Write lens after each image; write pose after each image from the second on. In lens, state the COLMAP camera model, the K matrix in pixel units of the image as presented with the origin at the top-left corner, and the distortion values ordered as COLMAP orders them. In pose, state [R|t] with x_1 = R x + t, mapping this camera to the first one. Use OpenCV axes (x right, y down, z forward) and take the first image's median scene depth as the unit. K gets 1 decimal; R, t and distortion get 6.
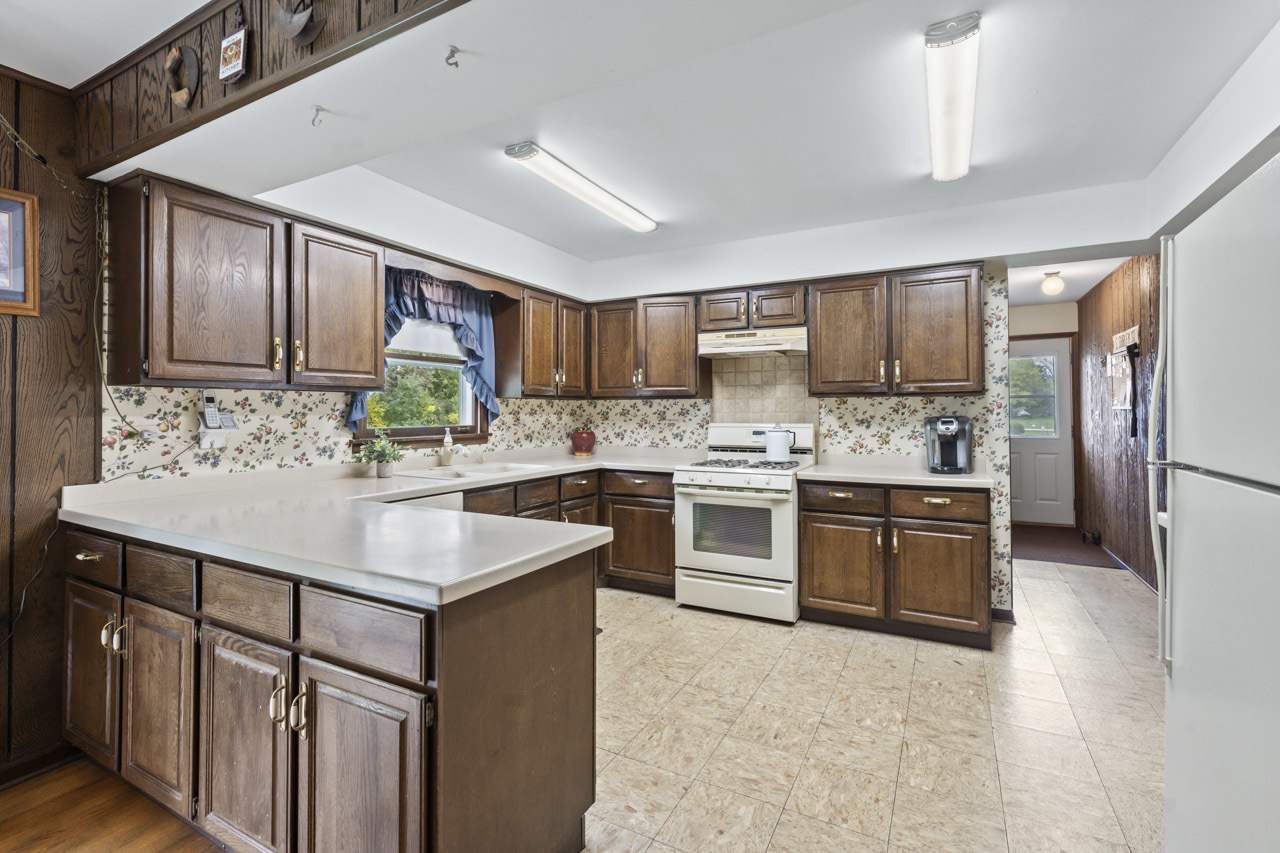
lens RADIAL K [[555.2, 0, 637.4], [0, 555.2, 404.9], [0, 0, 1]] dist [-0.000213, 0.000433]
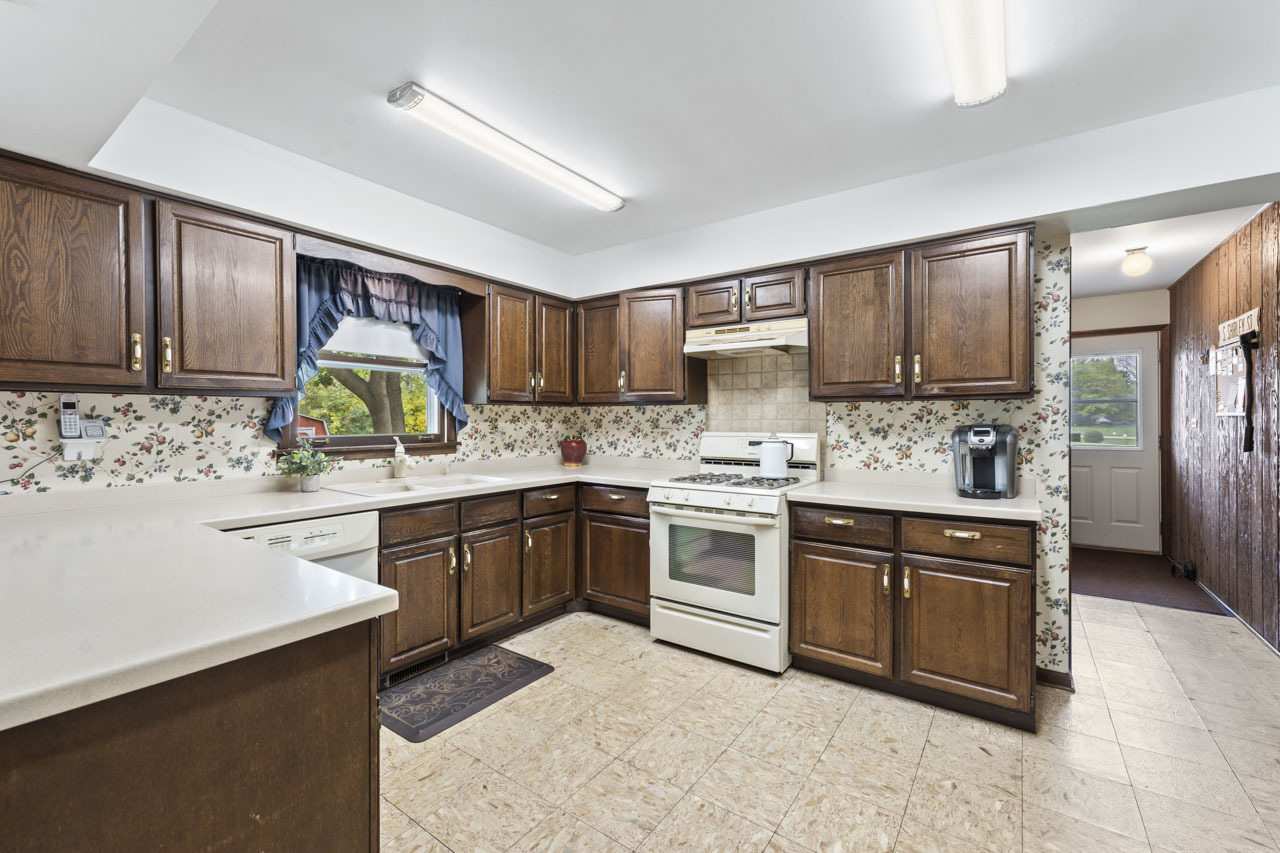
lens RADIAL K [[516.4, 0, 637.0], [0, 516.4, 423.2], [0, 0, 1]] dist [-0.000704, 0.000883]
pose [[0.992030, 0.001233, -0.125993, 0.159196], [0.001314, 0.999796, 0.020132, 0.002465], [0.125992, -0.020137, 0.991827, 0.205669]]
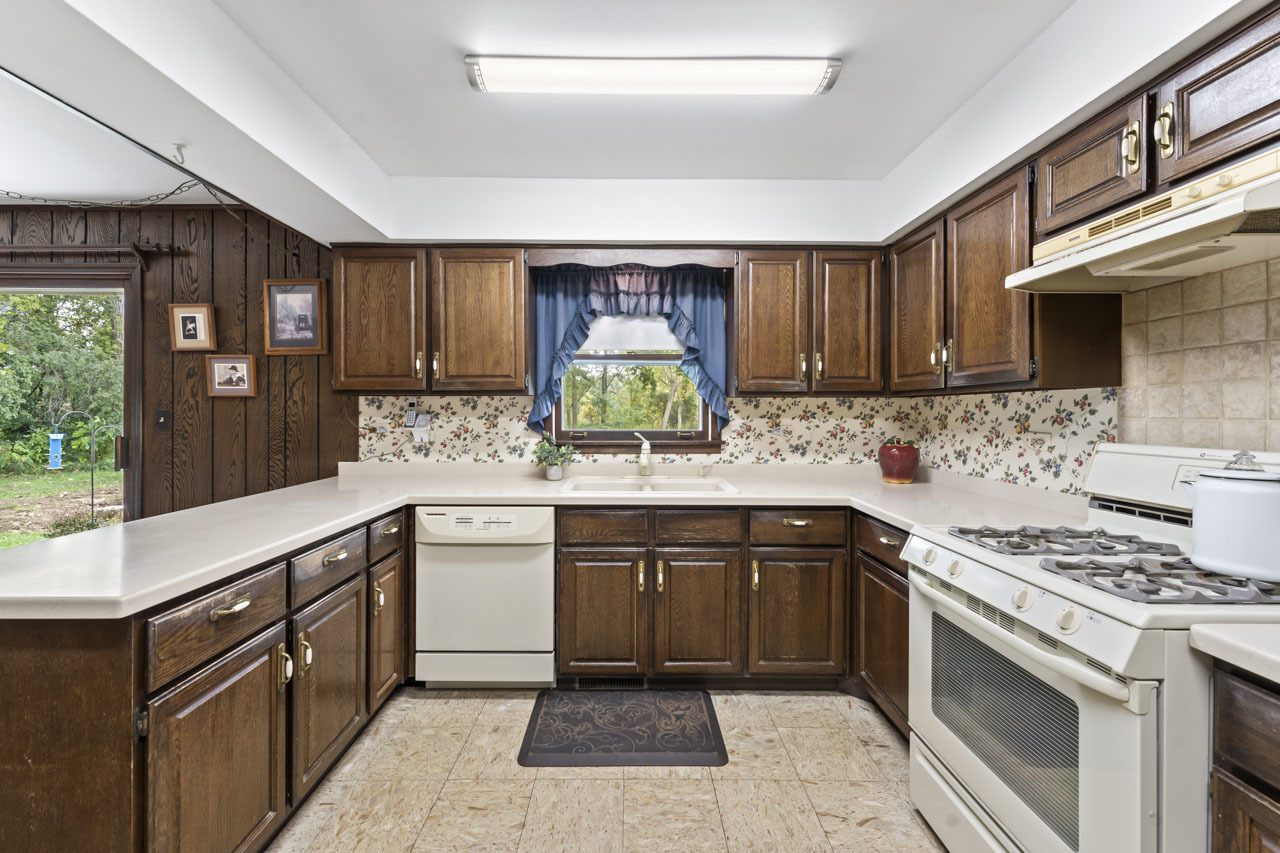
lens RADIAL K [[516.4, 0, 634.4], [0, 516.4, 413.6], [0, 0, 1]] dist [-0.000704, 0.000883]
pose [[0.493340, 0.003340, -0.869830, 0.370230], [0.008833, 0.999922, 0.008849, 0.003633], [0.869792, -0.012049, 0.493272, 0.590894]]
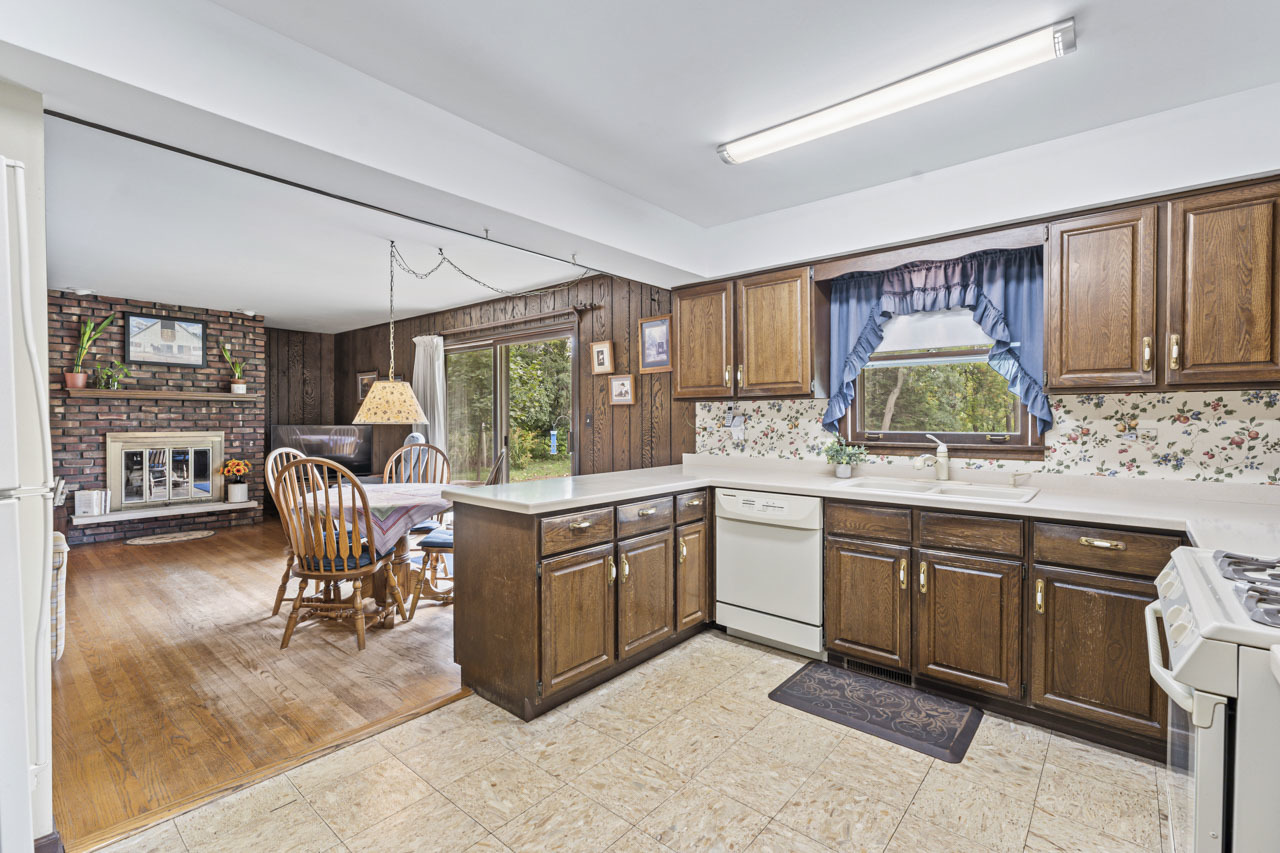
lens RADIAL K [[555.2, 0, 649.1], [0, 555.2, 429.9], [0, 0, 1]] dist [-0.000213, 0.000433]
pose [[-0.181636, 0.024562, -0.983059, 0.572604], [0.014286, 0.999648, 0.022337, 0.009011], [0.983262, -0.009987, -0.181923, 0.731604]]
